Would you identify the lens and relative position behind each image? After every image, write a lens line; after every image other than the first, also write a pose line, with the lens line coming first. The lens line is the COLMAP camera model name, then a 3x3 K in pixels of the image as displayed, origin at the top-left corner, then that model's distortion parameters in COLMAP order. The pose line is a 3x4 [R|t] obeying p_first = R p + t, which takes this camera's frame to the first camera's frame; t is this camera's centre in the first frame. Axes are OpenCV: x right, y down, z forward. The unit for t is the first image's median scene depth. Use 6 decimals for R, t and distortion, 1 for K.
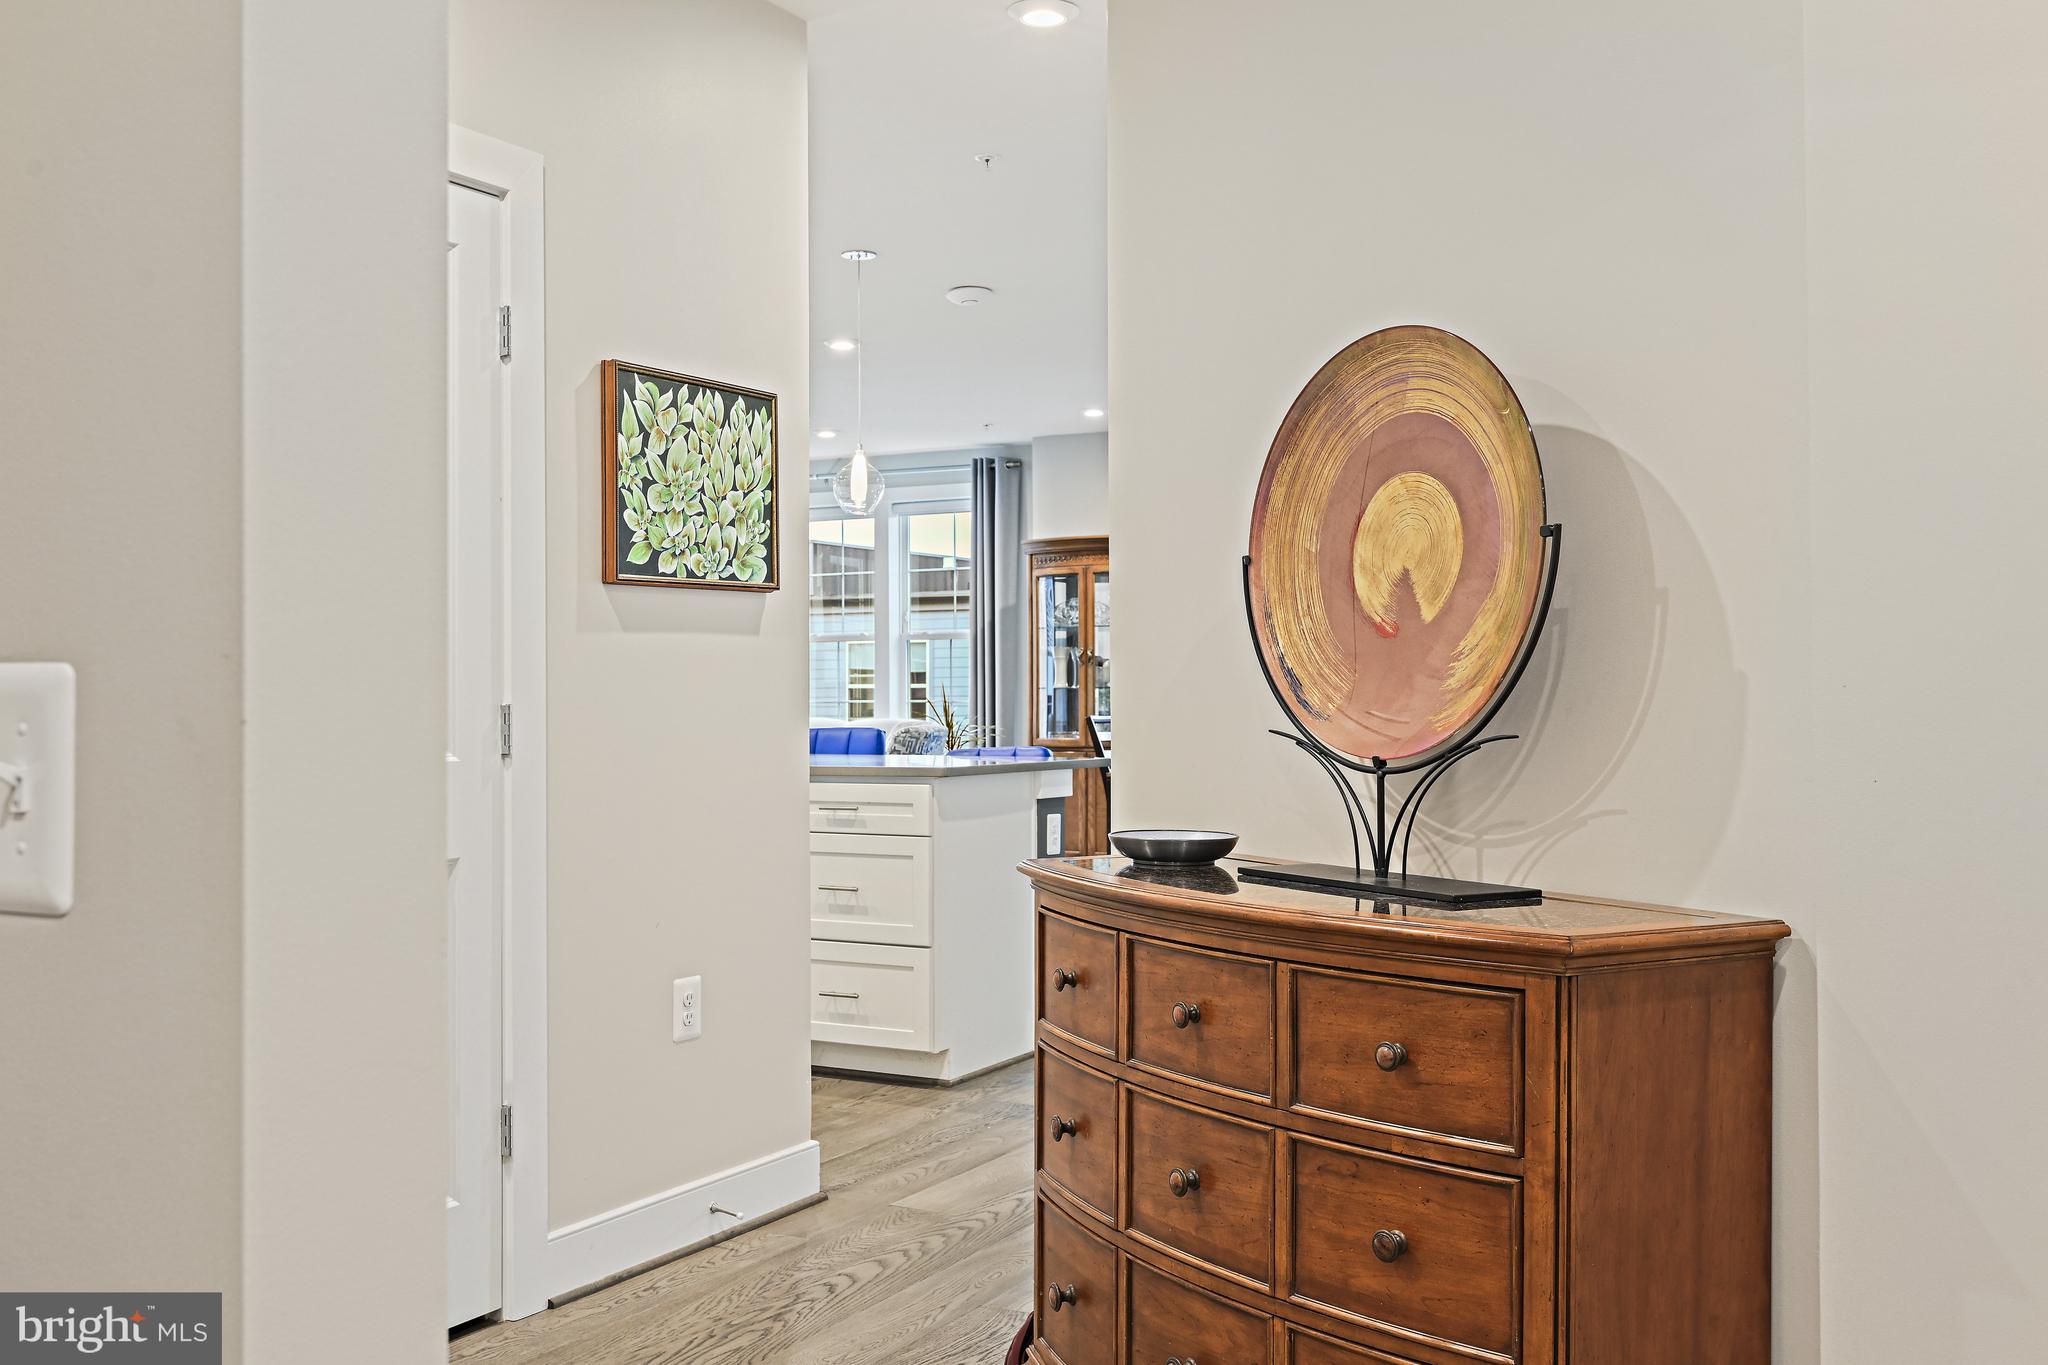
lens RADIAL K [[1888.6, 0, 1032.1], [0, 1888.6, 675.2], [0, 0, 1]] dist [-0.004945, 0.000000]
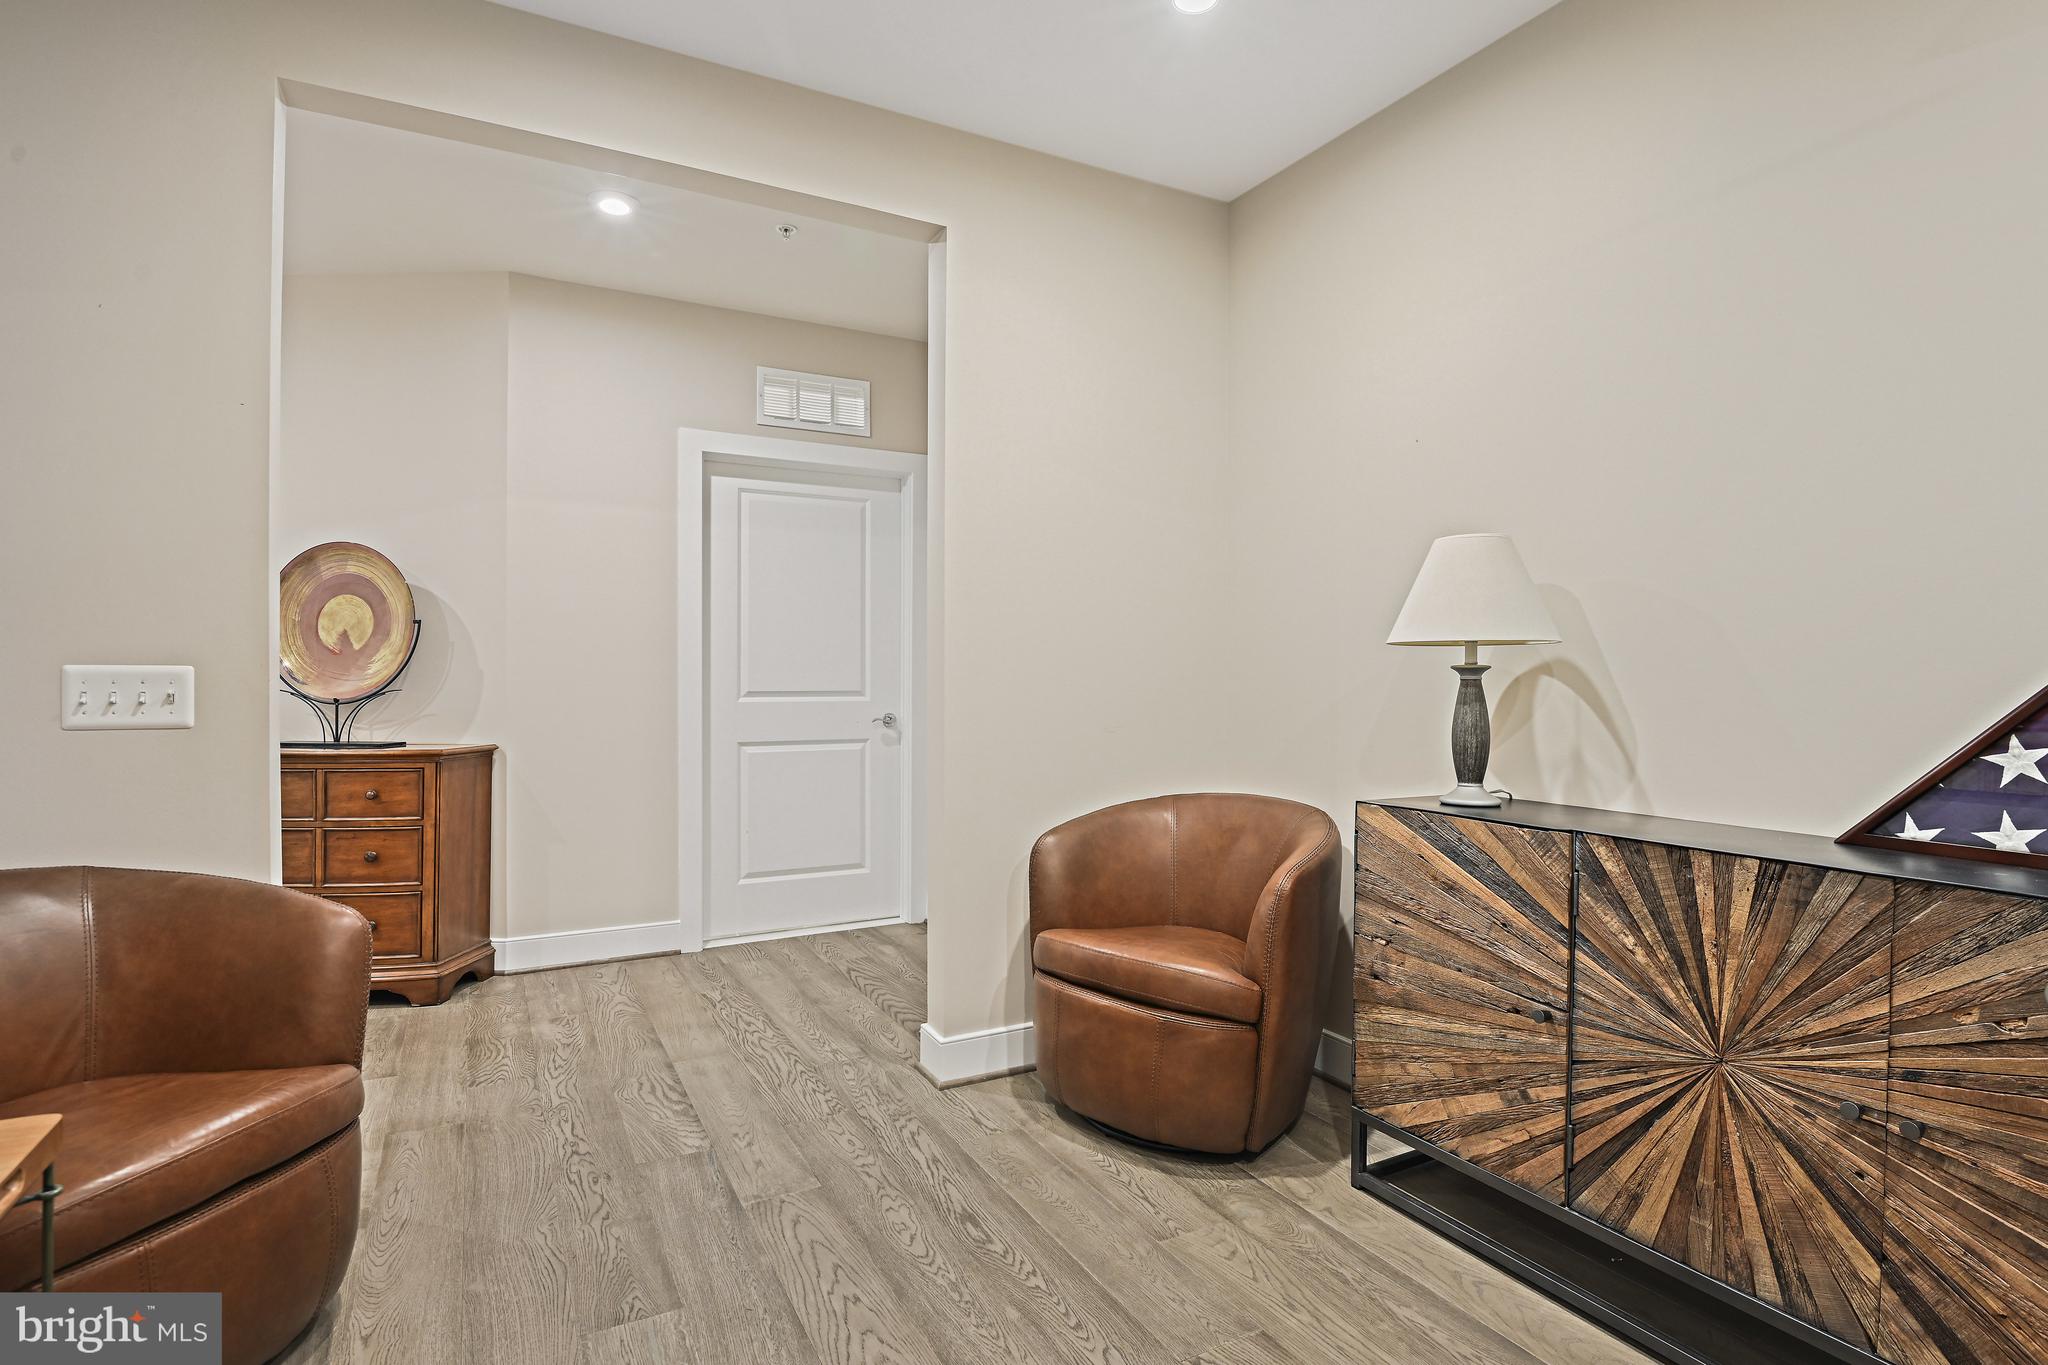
lens RADIAL K [[1016.9, 0, 1017.6], [0, 1016.9, 662.1], [0, 0, 1]] dist [-0.000467, 0.000283]
pose [[0.546076, 0.016998, 0.837563, -0.491711], [-0.012101, 0.999850, -0.012402, -0.002999], [-0.837648, -0.003363, 0.546199, -0.608540]]
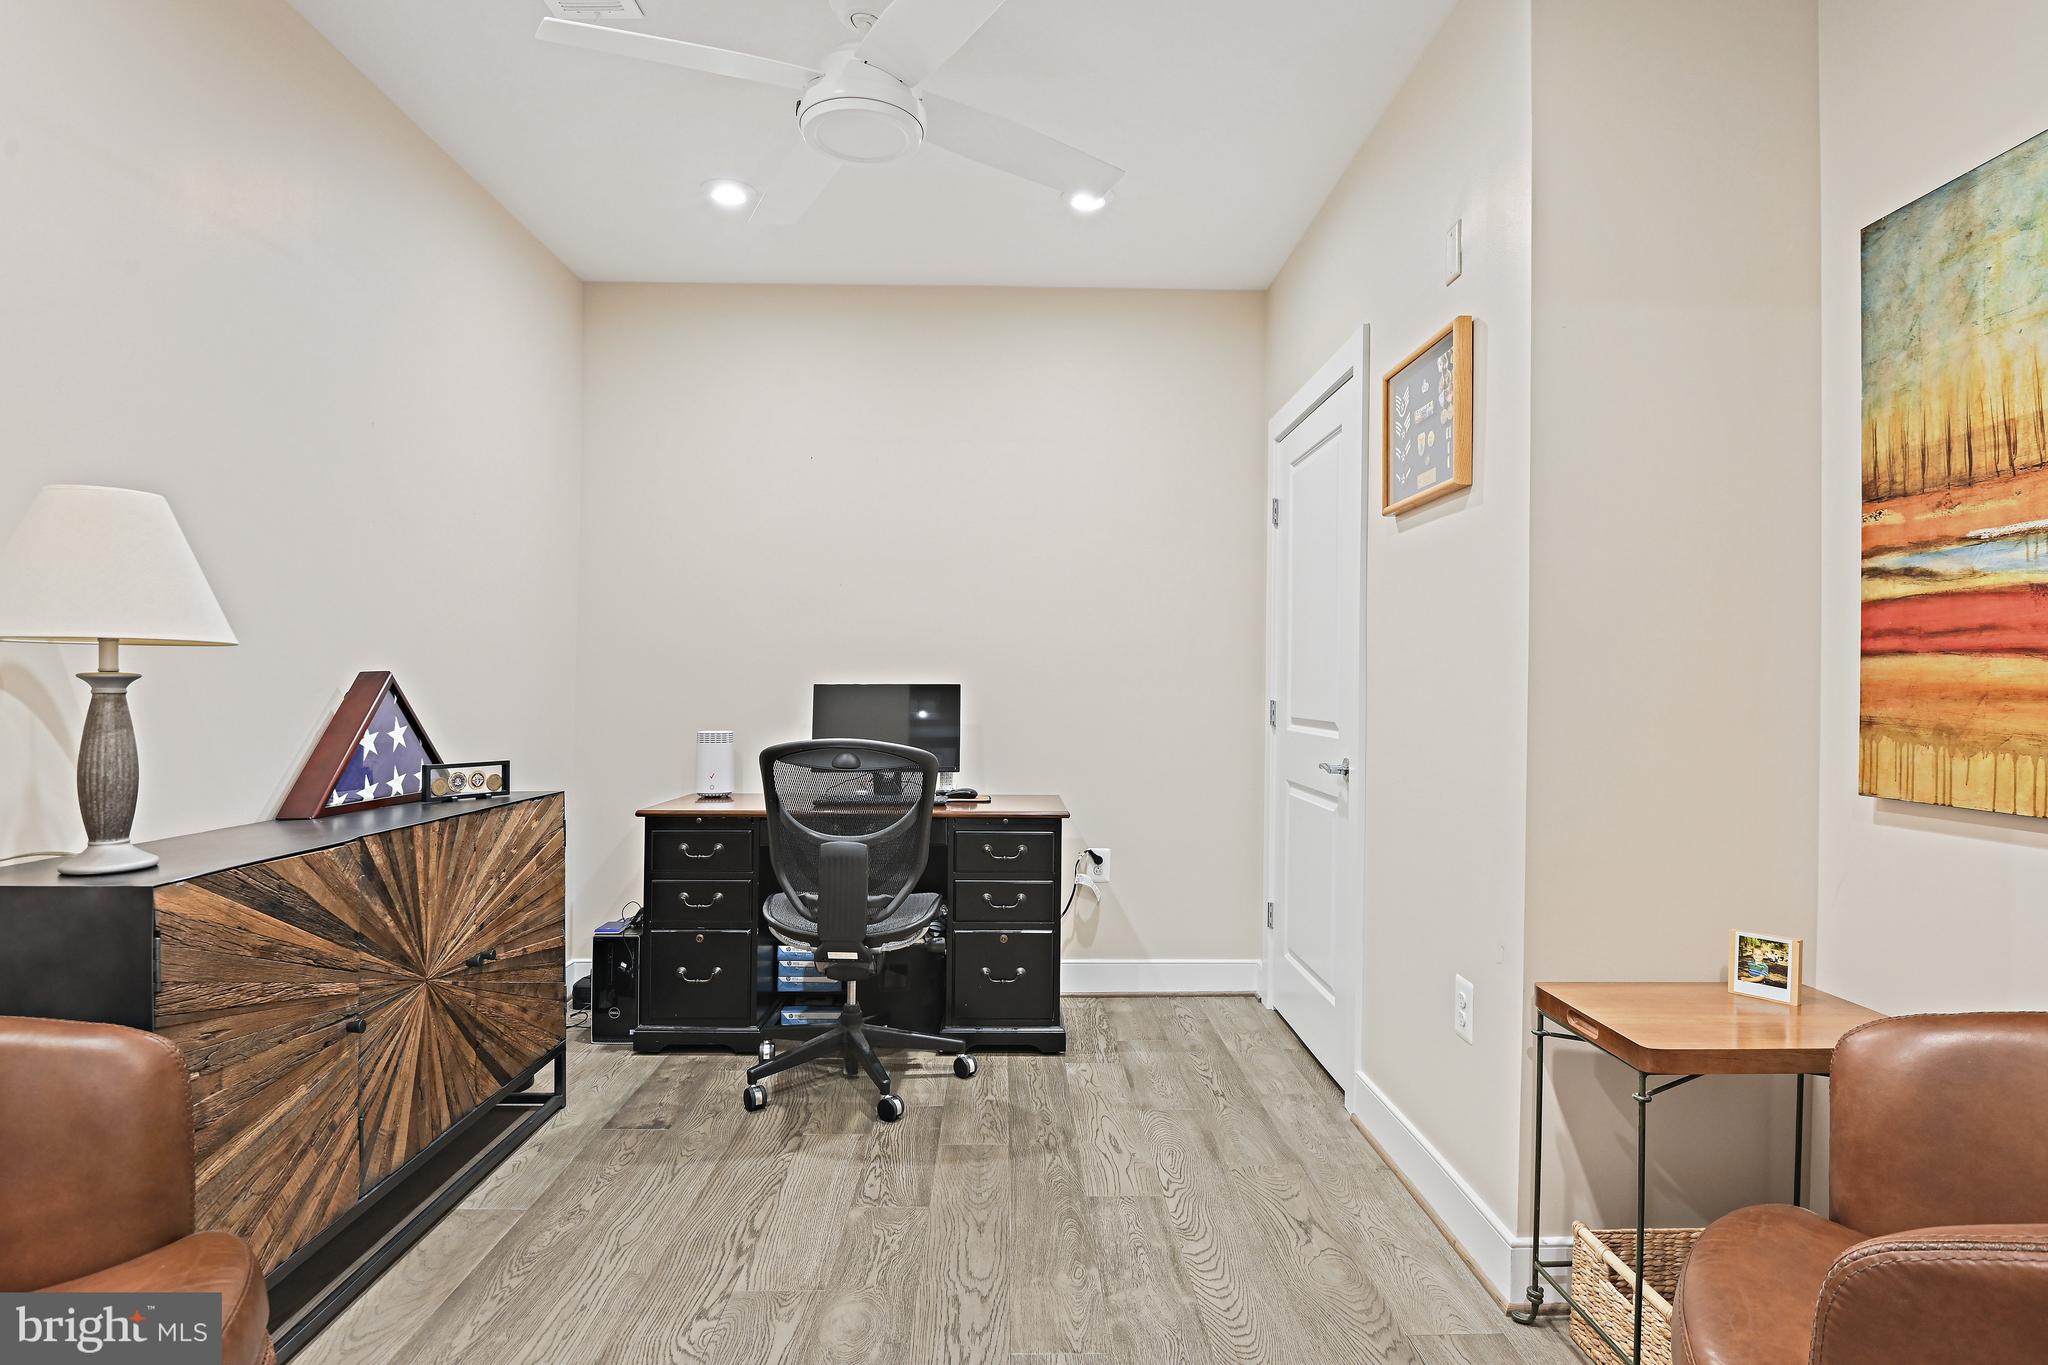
lens RADIAL K [[1107.6, 0, 1019.9], [0, 1107.6, 694.0], [0, 0, 1]] dist [-0.013921, -0.006683]
pose [[-0.870478, 0.000463, -0.492207, 0.559660], [0.001872, 0.999995, -0.002371, 0.000347], [0.492203, -0.002986, -0.870475, 0.727399]]
